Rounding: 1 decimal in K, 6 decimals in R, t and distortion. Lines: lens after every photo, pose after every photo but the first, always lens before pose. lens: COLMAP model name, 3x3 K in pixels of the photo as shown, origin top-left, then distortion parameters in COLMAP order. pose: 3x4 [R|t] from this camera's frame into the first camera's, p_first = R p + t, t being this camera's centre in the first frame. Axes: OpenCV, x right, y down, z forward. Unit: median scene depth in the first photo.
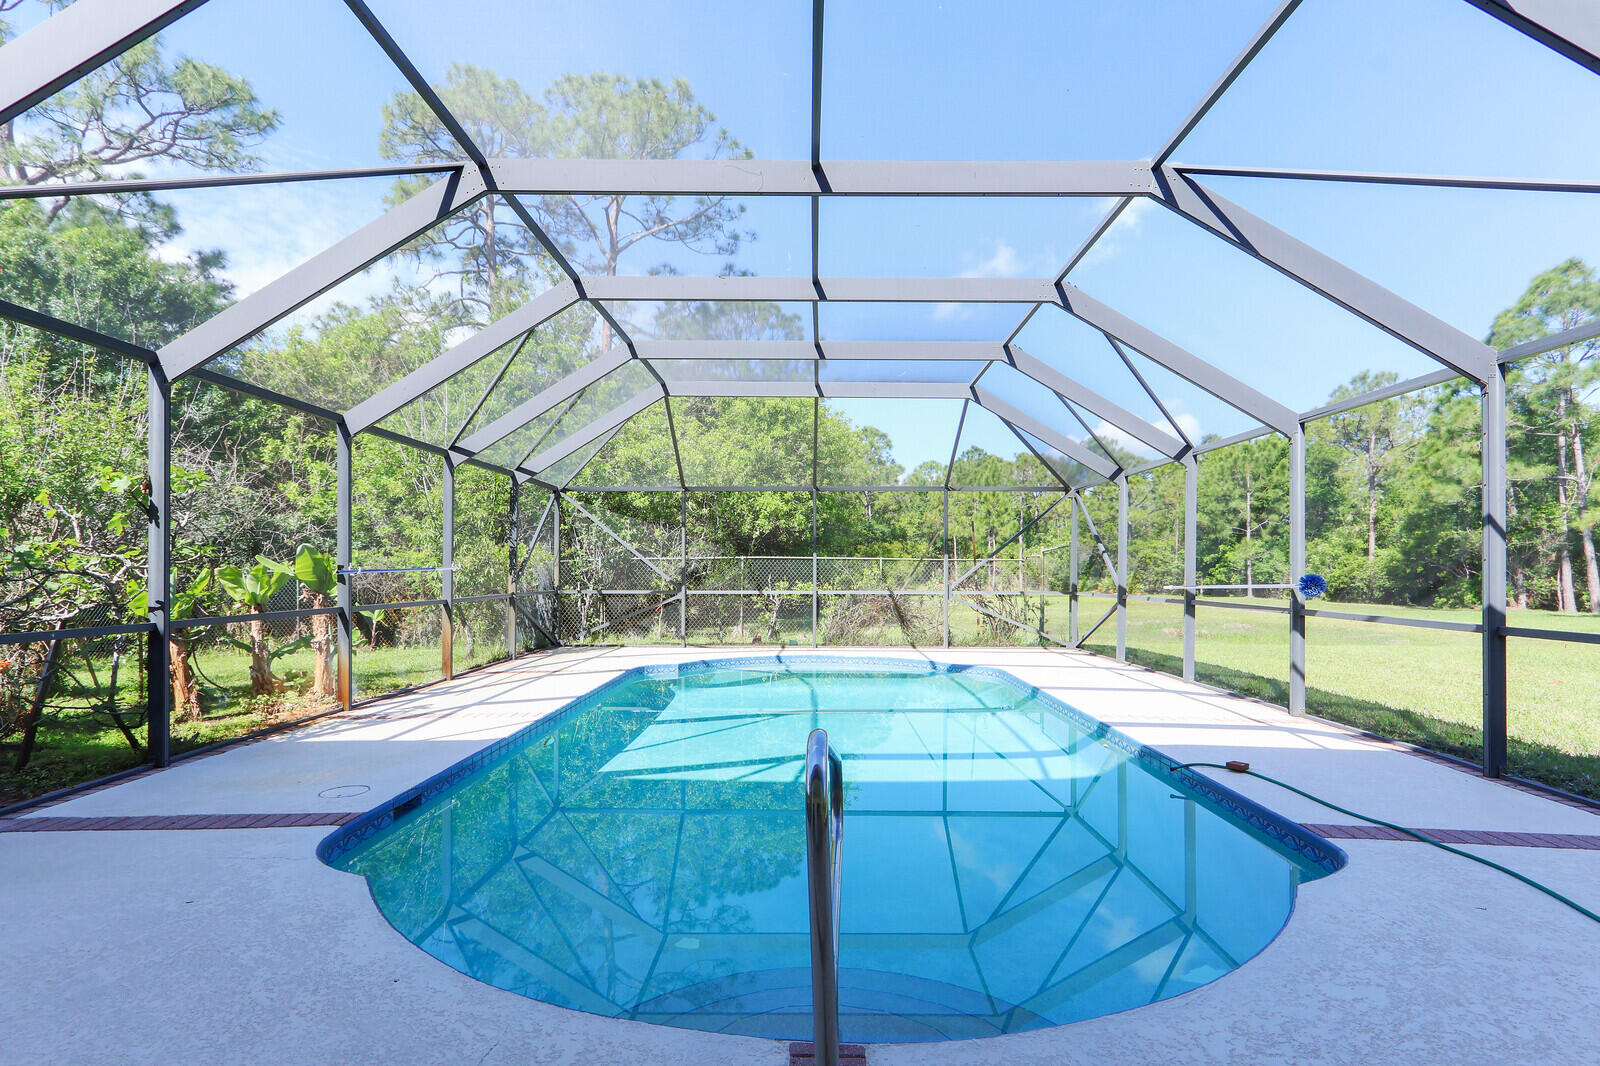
lens RADIAL K [[774.2, 0, 810.1], [0, 774.2, 574.1], [0, 0, 1]] dist [0.020644, -0.004876]
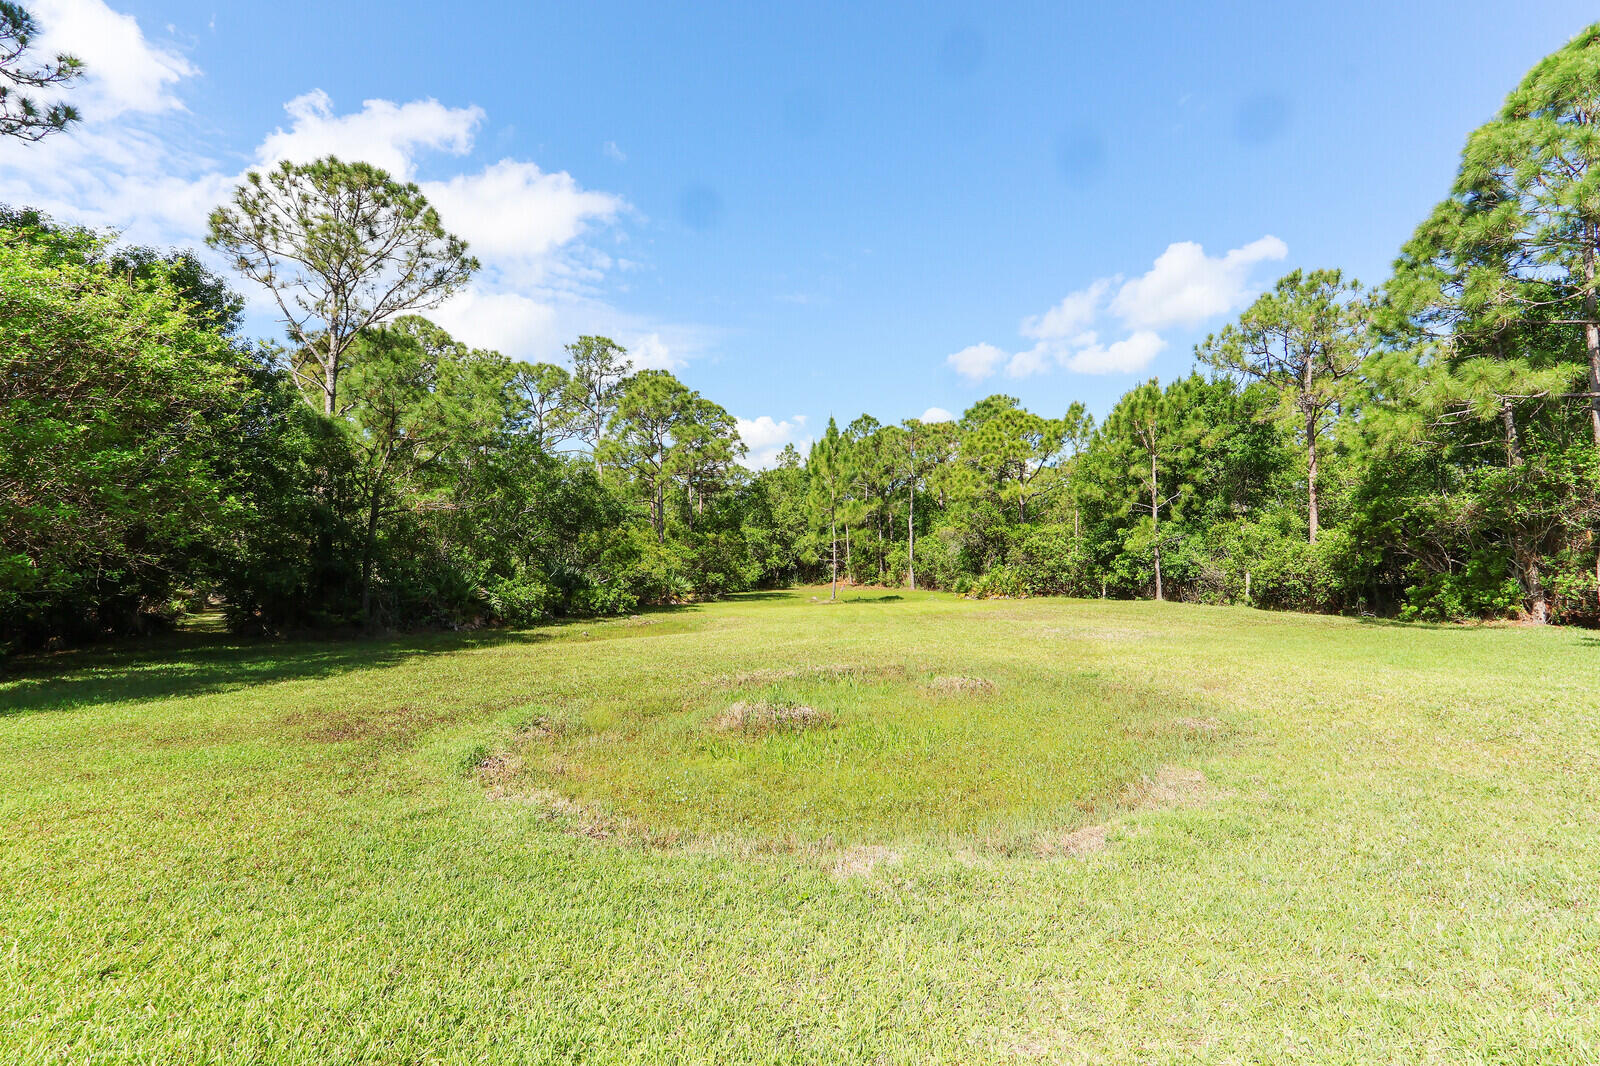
lens RADIAL K [[822.6, 0, 805.1], [0, 822.6, 533.0], [0, 0, 1]] dist [0.001767, 0.002426]
pose [[0.999836, -0.014059, 0.011397, 0.304025], [0.014585, 0.998768, -0.047432, -0.002686], [-0.010716, 0.047590, 0.998809, 0.334297]]
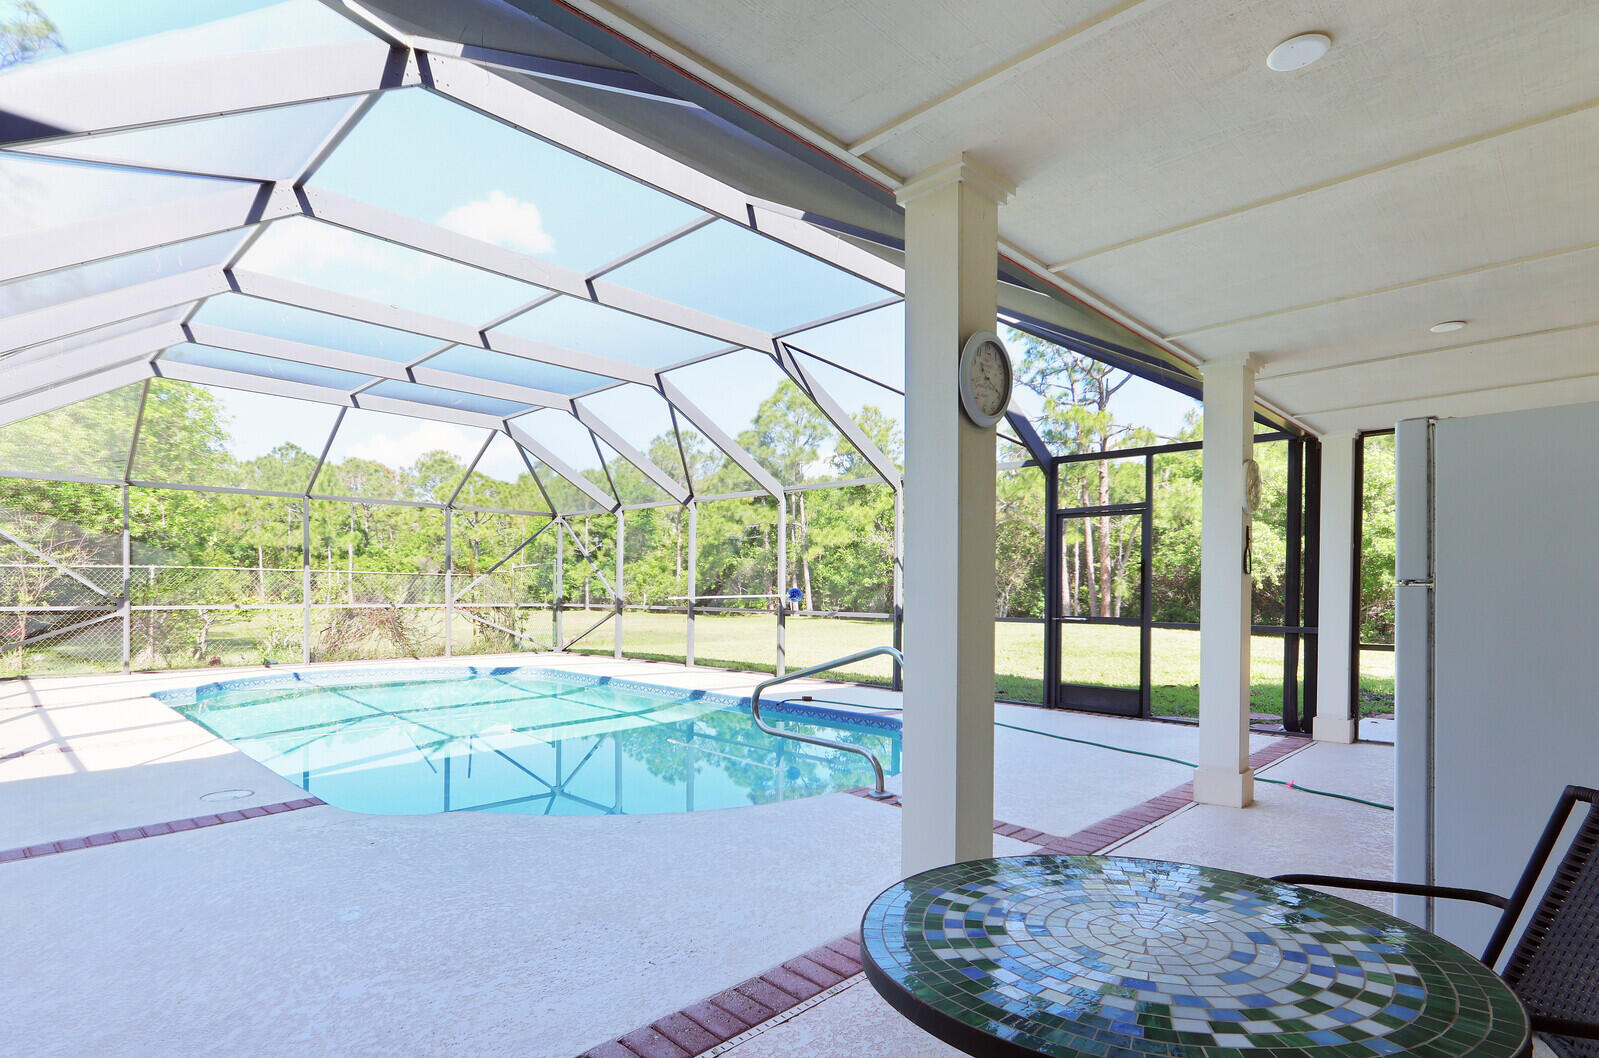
lens RADIAL K [[822.1, 0, 802.5], [0, 822.1, 583.8], [0, 0, 1]] dist [0.001767, 0.002426]
pose [[0.683337, 0.008090, 0.730058, -0.105148], [-0.000190, 0.999941, -0.010903, 0.003057], [-0.730103, 0.007312, 0.683298, -0.032249]]
